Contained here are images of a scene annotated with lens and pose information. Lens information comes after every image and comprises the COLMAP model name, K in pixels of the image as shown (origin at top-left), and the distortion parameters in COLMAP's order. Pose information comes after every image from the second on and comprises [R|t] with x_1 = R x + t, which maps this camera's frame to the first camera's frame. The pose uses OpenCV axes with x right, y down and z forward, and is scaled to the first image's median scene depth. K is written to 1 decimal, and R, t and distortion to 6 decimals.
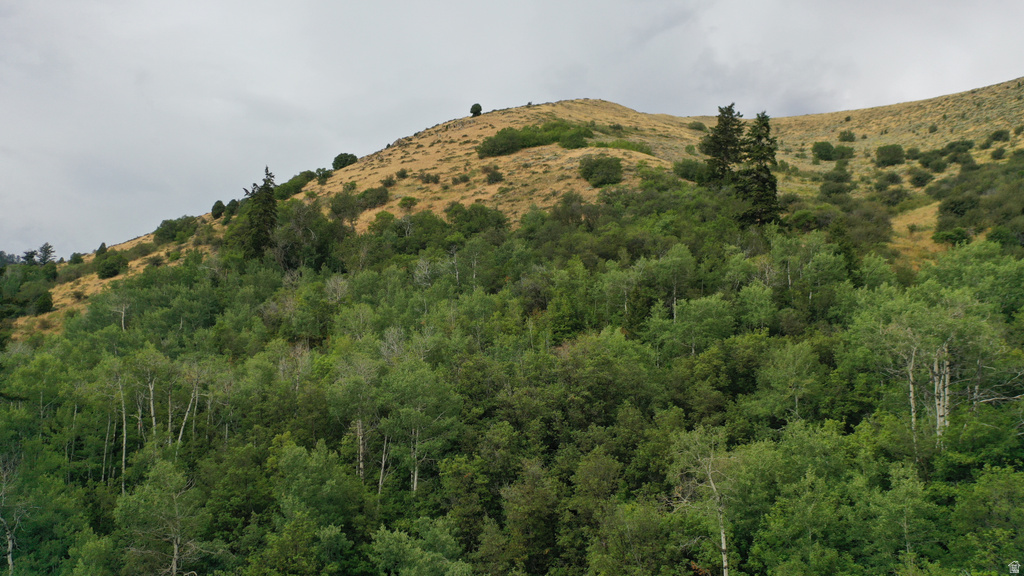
lens RADIAL K [[822.4, 0, 512.0], [0, 822.4, 288.0], [0, 0, 1]] dist [0.020804, 0.020446]
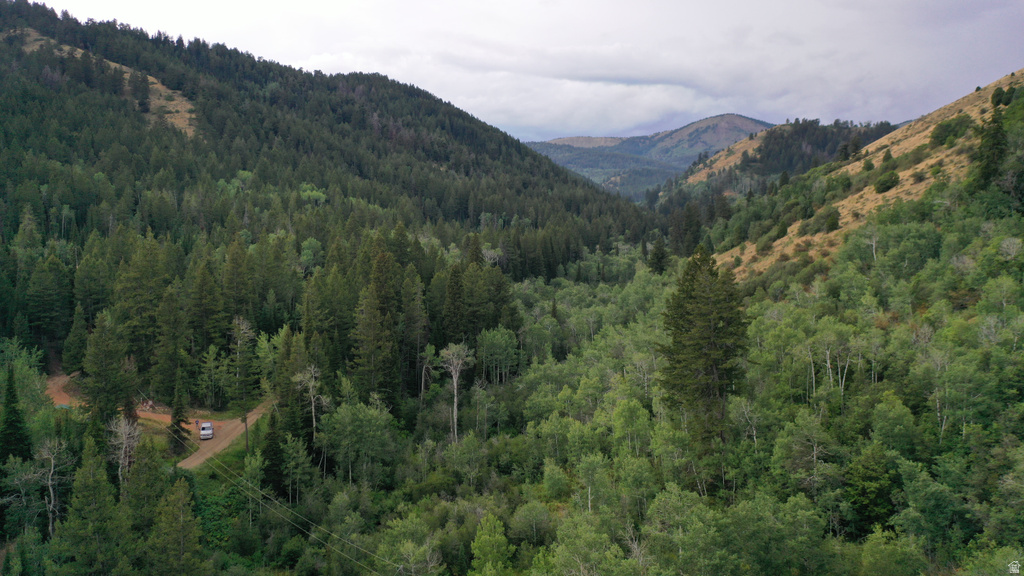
lens RADIAL K [[822.4, 0, 512.0], [0, 822.4, 288.0], [0, 0, 1]] dist [0.020804, 0.020446]
pose [[0.588319, 0.022754, -0.808309, 0.265974], [0.133487, 0.983157, 0.124834, -0.145674], [0.797535, -0.181341, 0.575373, -0.246334]]
